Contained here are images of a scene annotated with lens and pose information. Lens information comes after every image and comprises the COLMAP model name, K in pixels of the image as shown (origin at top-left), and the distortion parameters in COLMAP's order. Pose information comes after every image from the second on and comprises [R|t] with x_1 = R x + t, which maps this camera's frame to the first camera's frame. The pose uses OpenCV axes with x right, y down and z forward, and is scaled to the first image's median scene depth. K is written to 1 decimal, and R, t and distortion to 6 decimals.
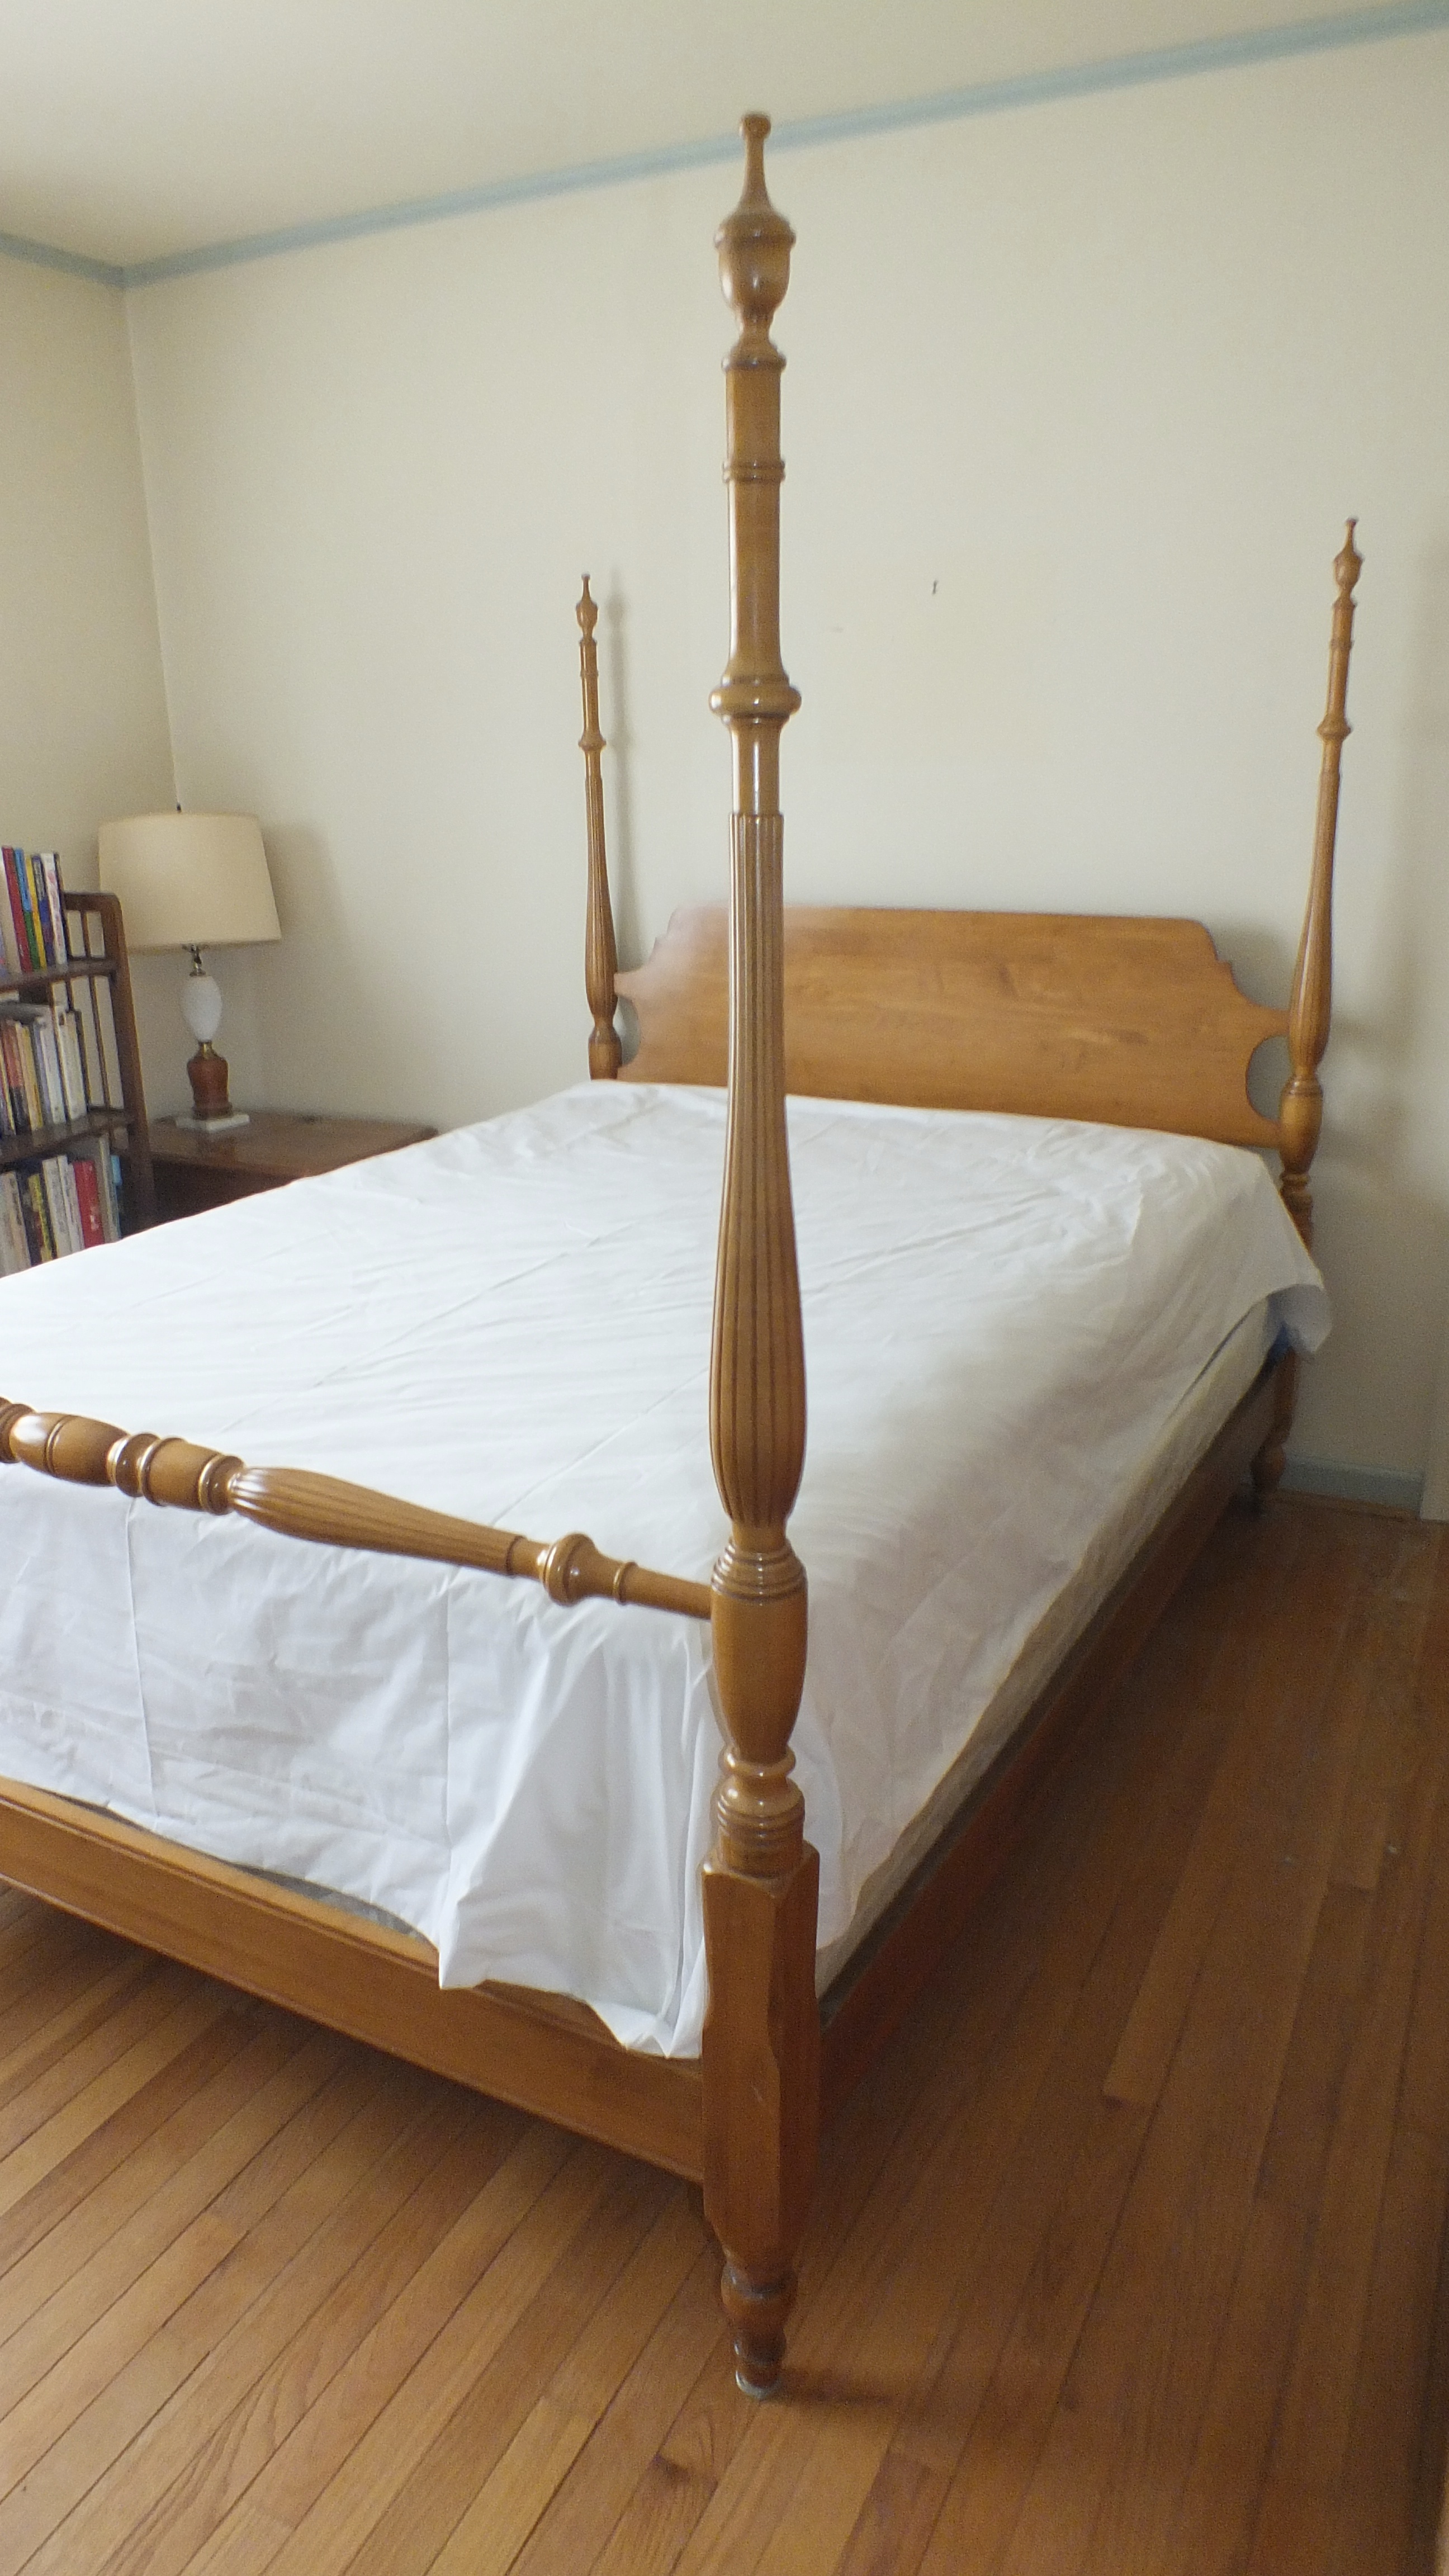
lens RADIAL K [[1652.5, 0, 675.6], [0, 1652.5, 1280.1], [0, 0, 1]] dist [-0.069689, 0.001005]
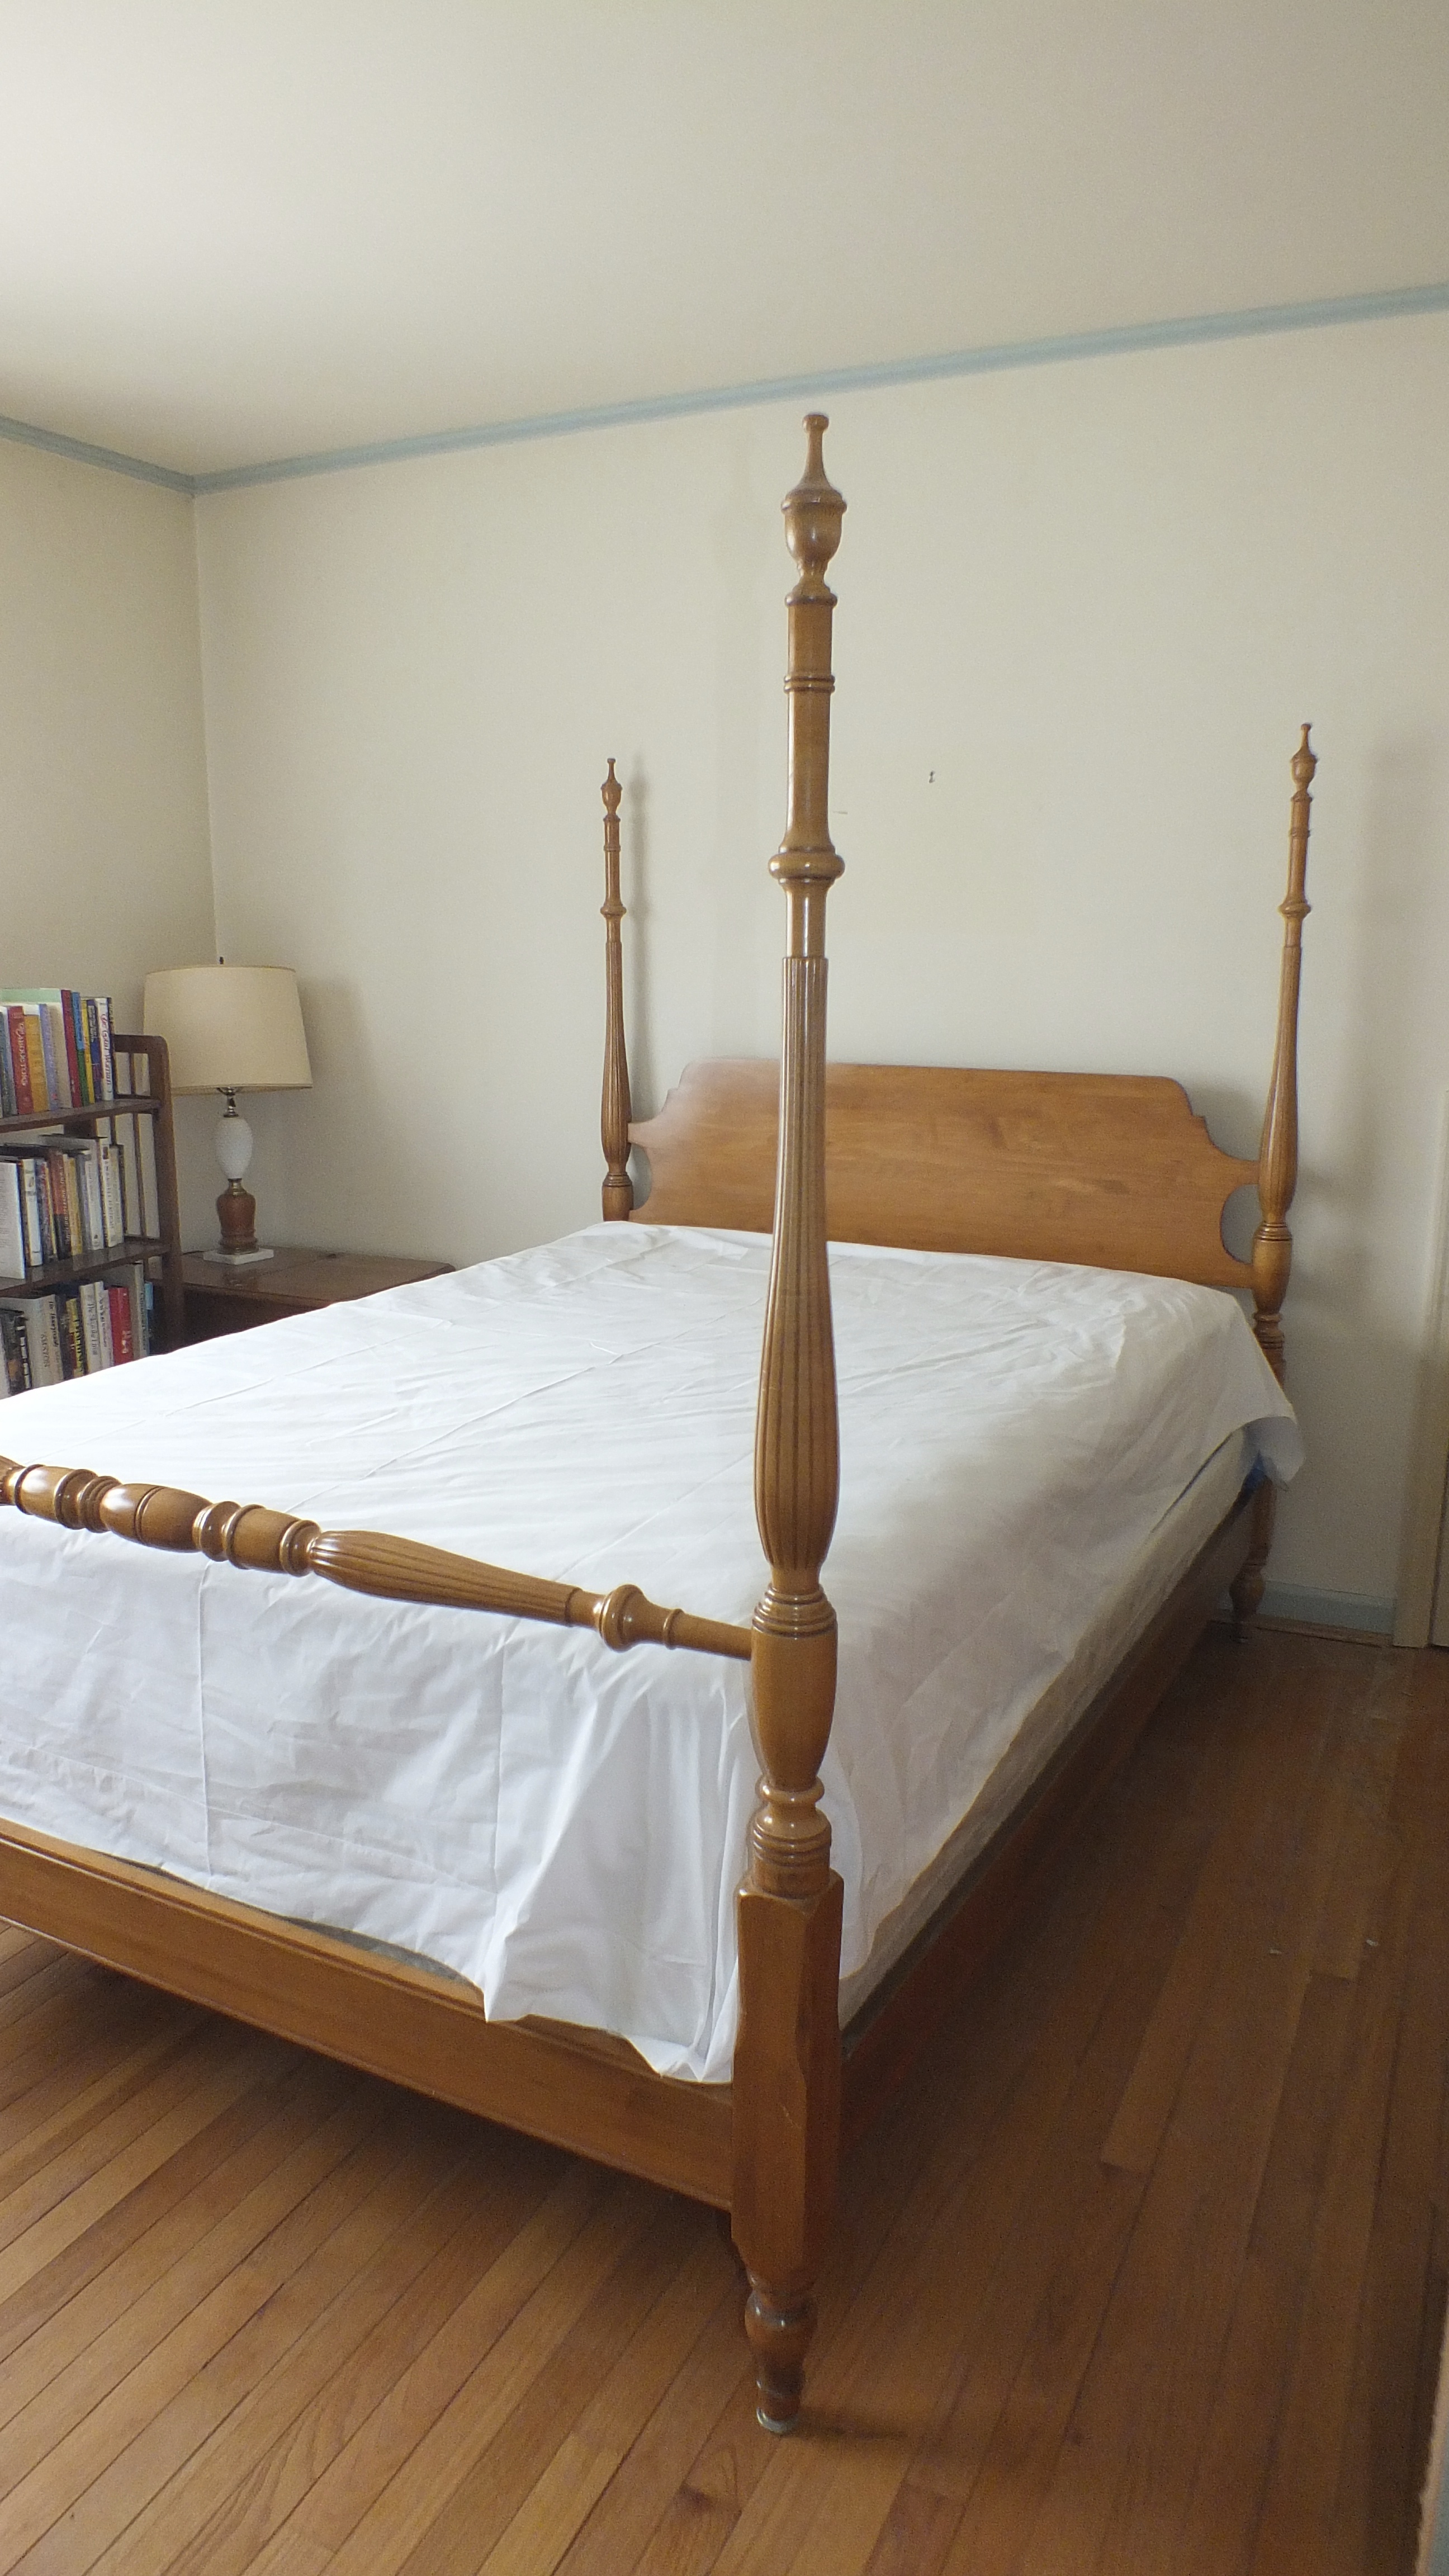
lens RADIAL K [[1654.2, 0, 684.9], [0, 1654.2, 1249.9], [0, 0, 1]] dist [-0.063663, 0.002533]
pose [[0.999708, 0.018269, 0.015819, -0.032455], [-0.016272, 0.992846, -0.118290, 0.043907], [-0.017867, 0.117998, 0.992853, -0.105083]]
